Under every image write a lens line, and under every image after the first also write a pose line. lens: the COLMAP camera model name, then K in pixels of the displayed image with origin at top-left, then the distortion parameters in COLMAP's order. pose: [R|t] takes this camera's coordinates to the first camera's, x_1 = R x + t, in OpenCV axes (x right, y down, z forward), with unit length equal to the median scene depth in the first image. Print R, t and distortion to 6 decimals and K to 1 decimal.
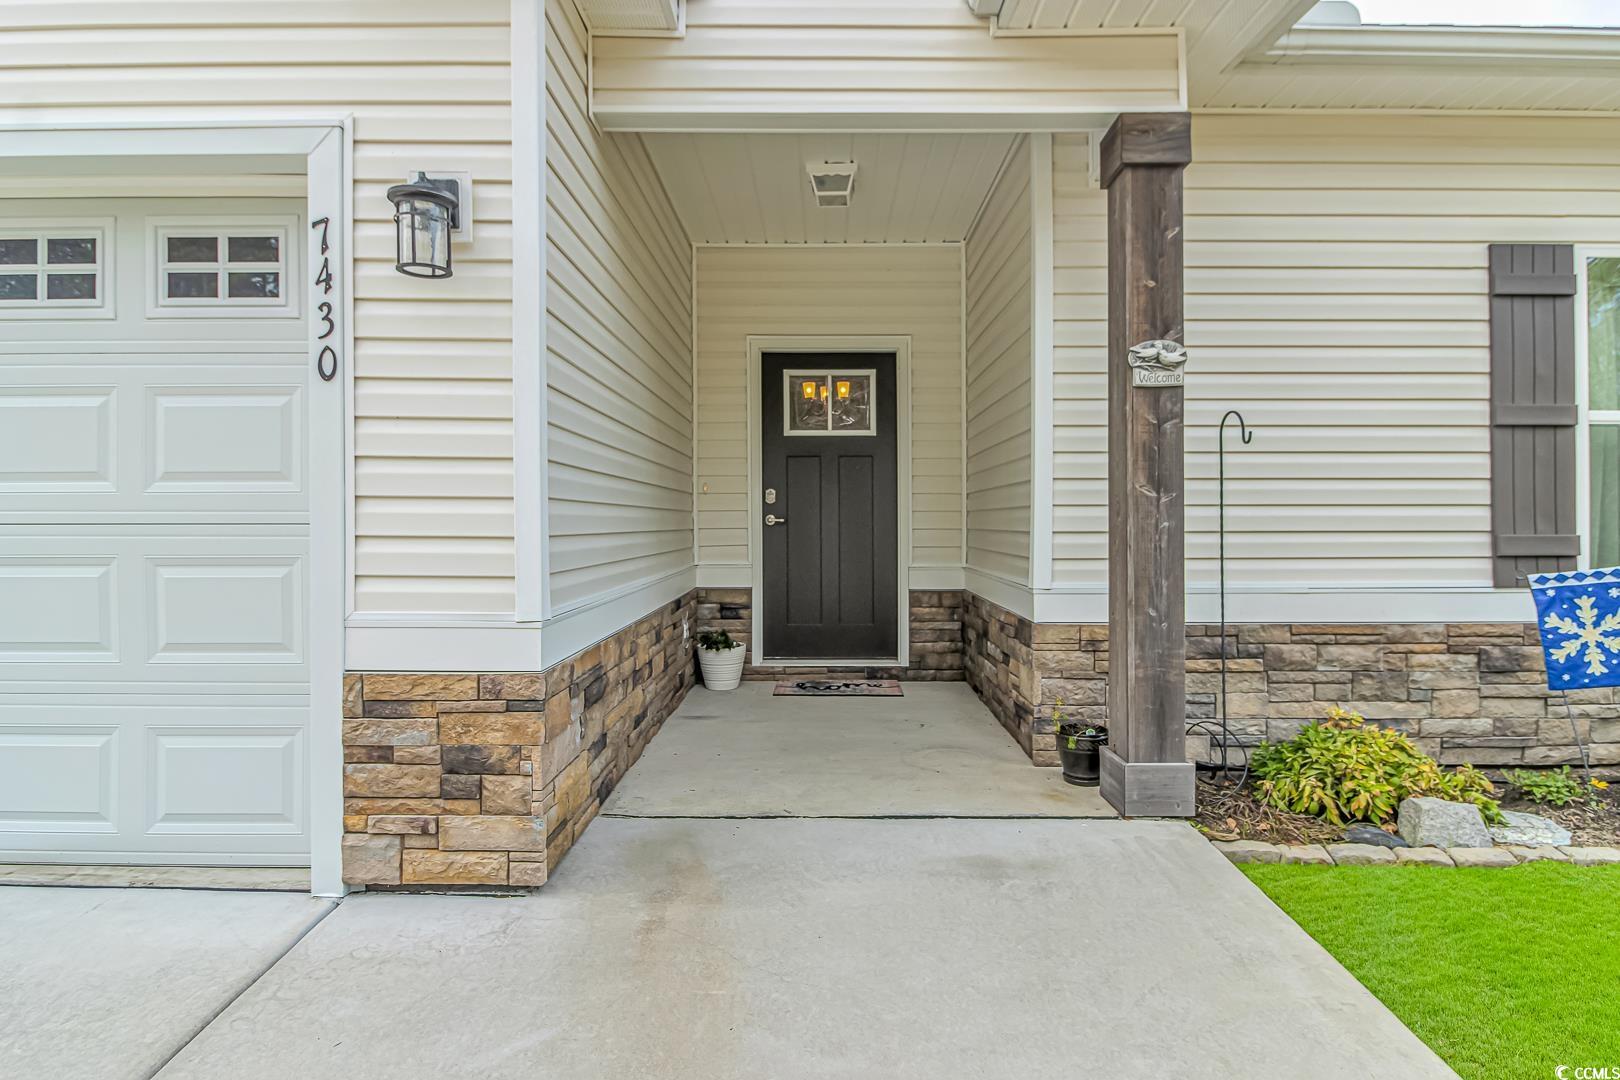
lens RADIAL K [[847.3, 0, 821.0], [0, 847.3, 532.1], [0, 0, 1]] dist [-0.016762, 0.000385]
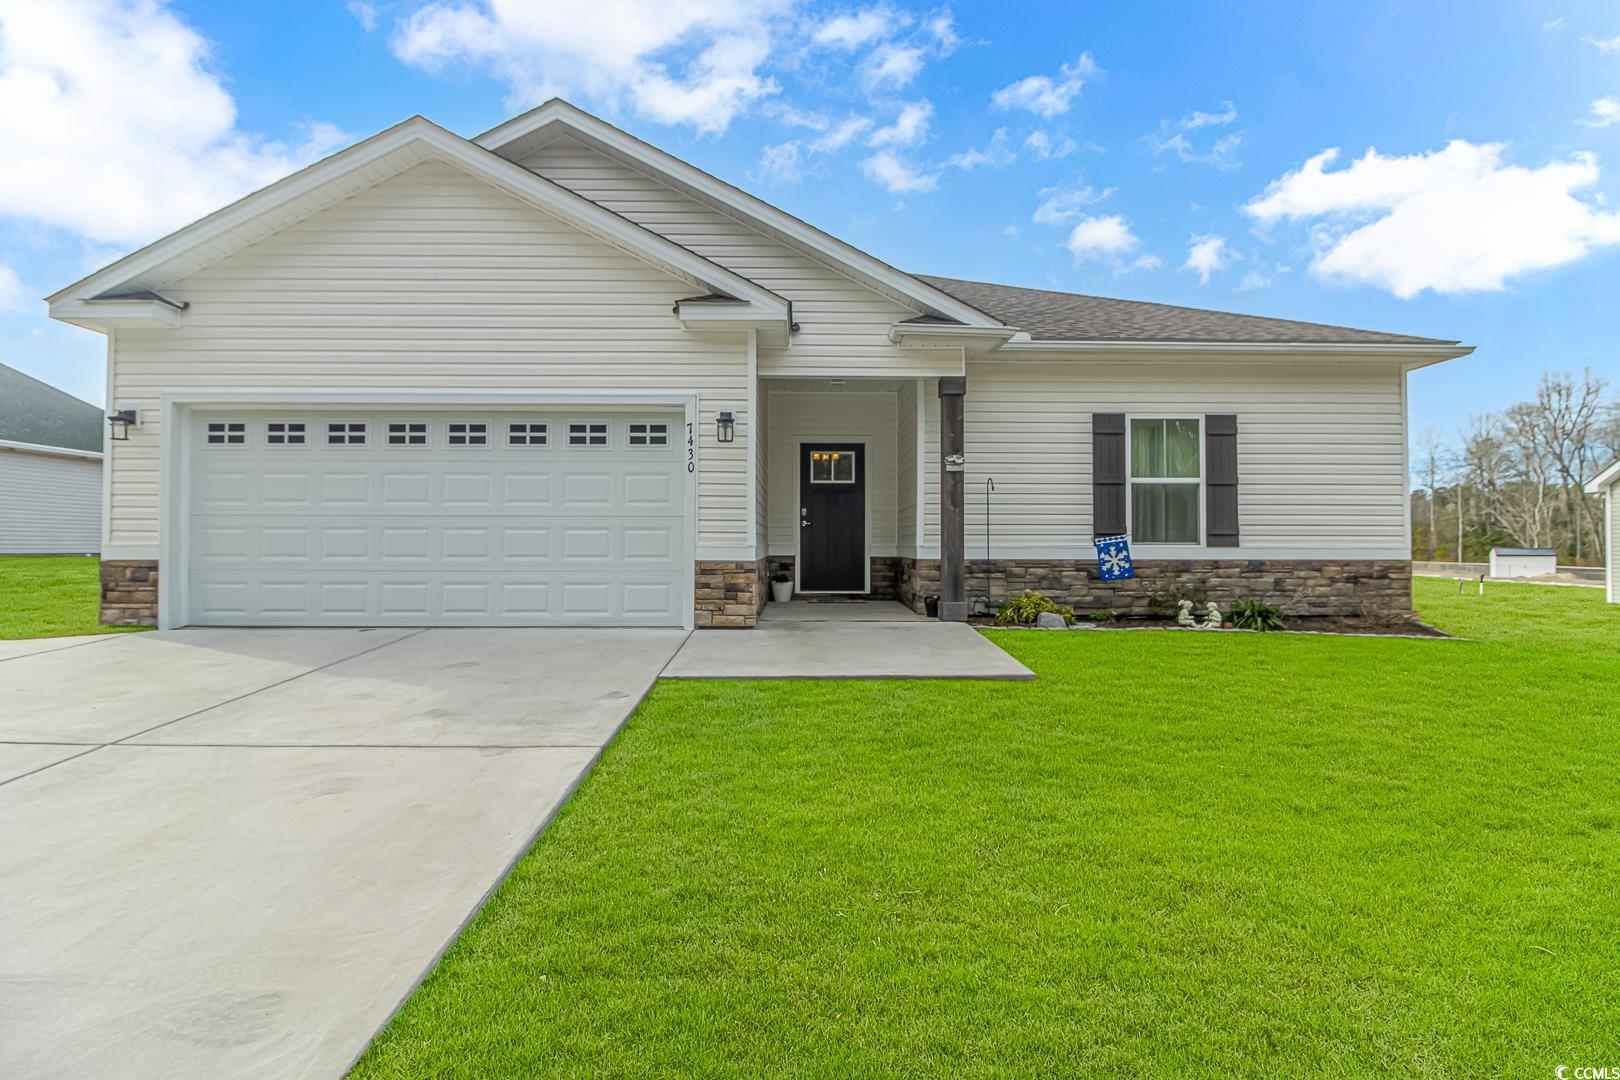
lens RADIAL K [[757.6, 0, 796.3], [0, 757.6, 555.6], [0, 0, 1]] dist [-0.004025, -0.001764]
pose [[0.999976, 0.004531, -0.005237, -0.108081], [-0.004519, 0.999987, 0.002254, 0.095552], [0.005247, -0.002230, 0.999984, -1.364672]]
